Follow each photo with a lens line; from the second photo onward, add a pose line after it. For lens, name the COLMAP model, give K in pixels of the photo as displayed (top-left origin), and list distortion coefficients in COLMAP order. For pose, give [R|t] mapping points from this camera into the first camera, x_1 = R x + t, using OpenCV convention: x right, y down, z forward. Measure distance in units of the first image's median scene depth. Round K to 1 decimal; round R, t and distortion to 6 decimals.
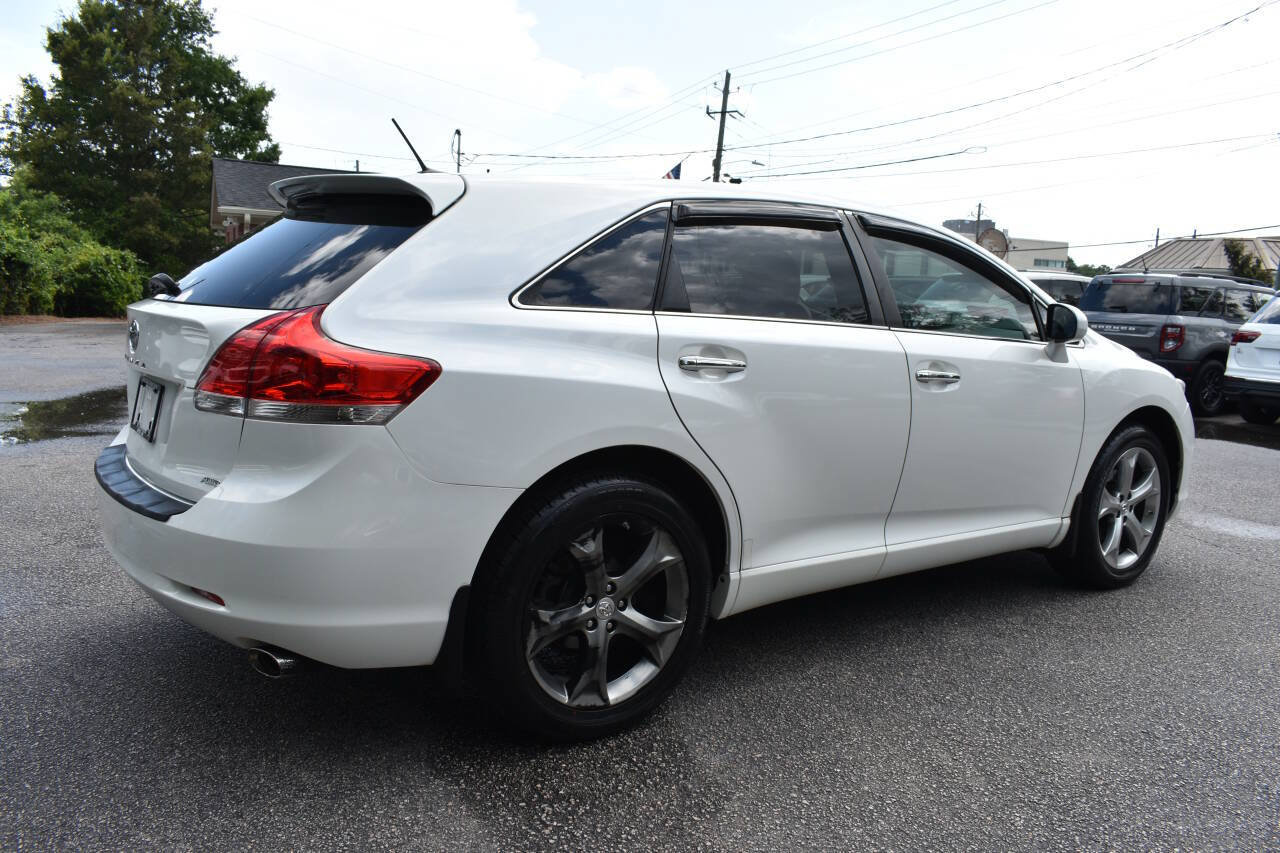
lens RADIAL K [[973.7, 0, 645.0], [0, 973.7, 423.1], [0, 0, 1]] dist [-0.024018, 0.007876]
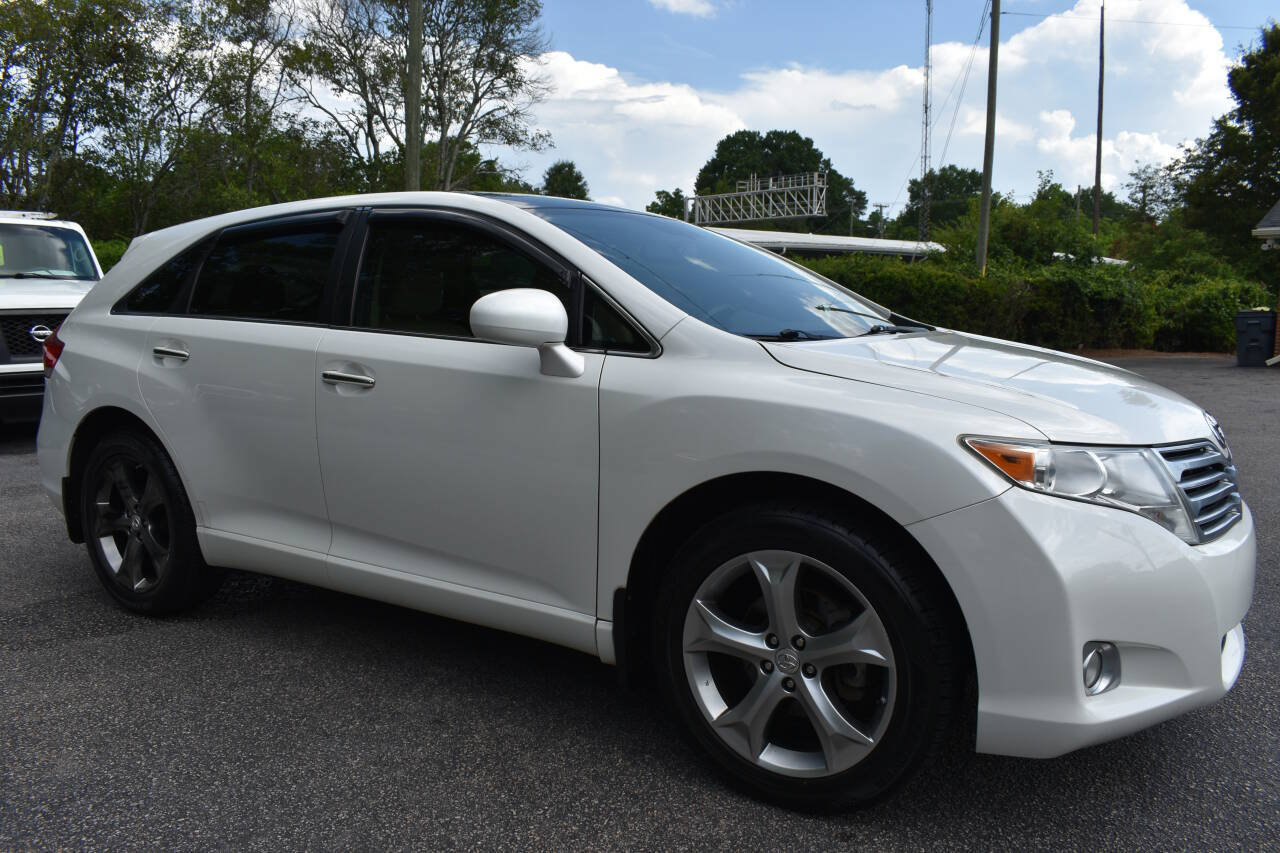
lens RADIAL K [[973.7, 0, 640.4], [0, 973.7, 430.3], [0, 0, 1]] dist [-0.024018, 0.007876]
pose [[0.353124, 0.079558, -0.932188, 0.158430], [-0.110917, 0.992911, 0.042724, -0.008883], [0.928978, 0.088309, 0.359445, 0.119556]]
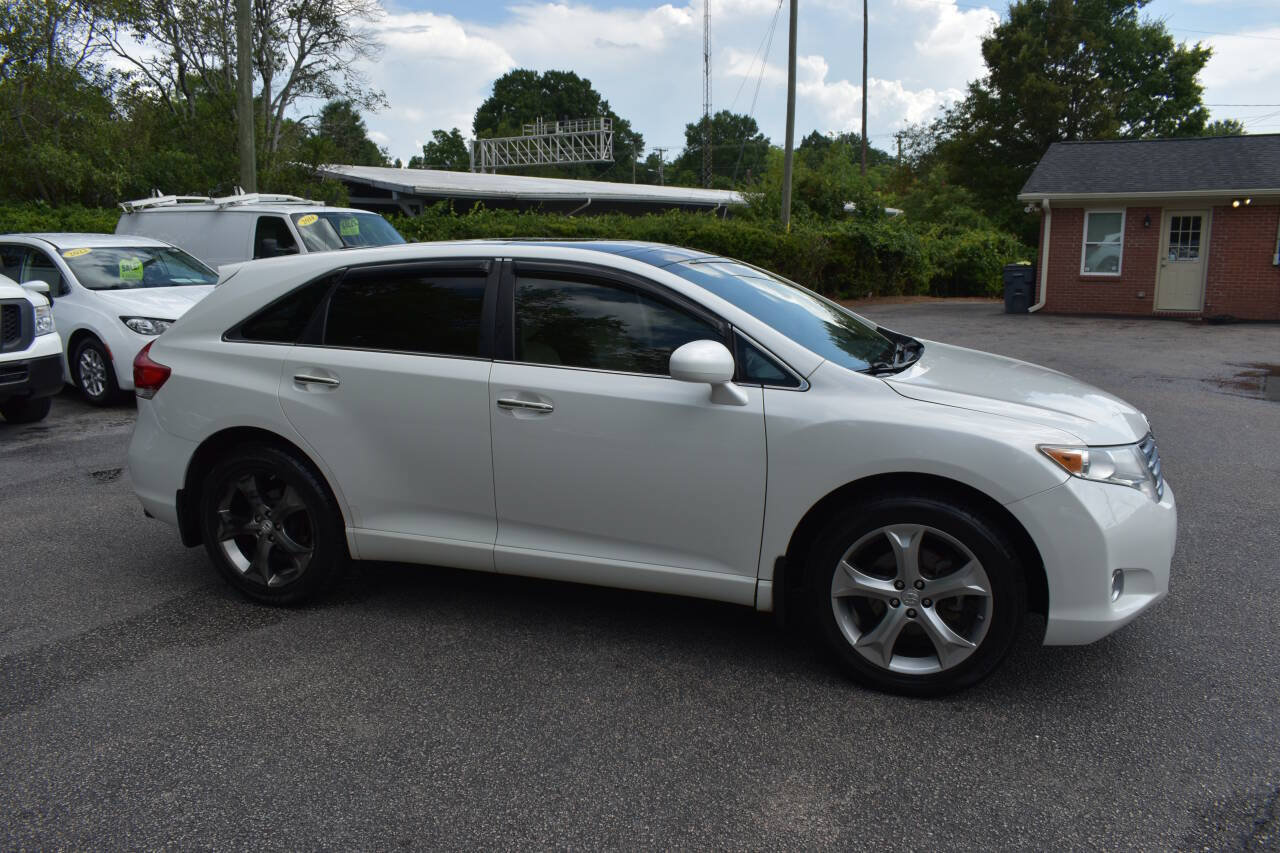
lens RADIAL K [[973.7, 0, 640.5], [0, 973.7, 428.7], [0, 0, 1]] dist [-0.024018, 0.007876]
pose [[0.554131, 0.112072, -0.824851, 0.166996], [-0.083502, 0.993381, 0.078873, -0.015477], [0.828231, 0.025170, 0.559822, 0.062079]]
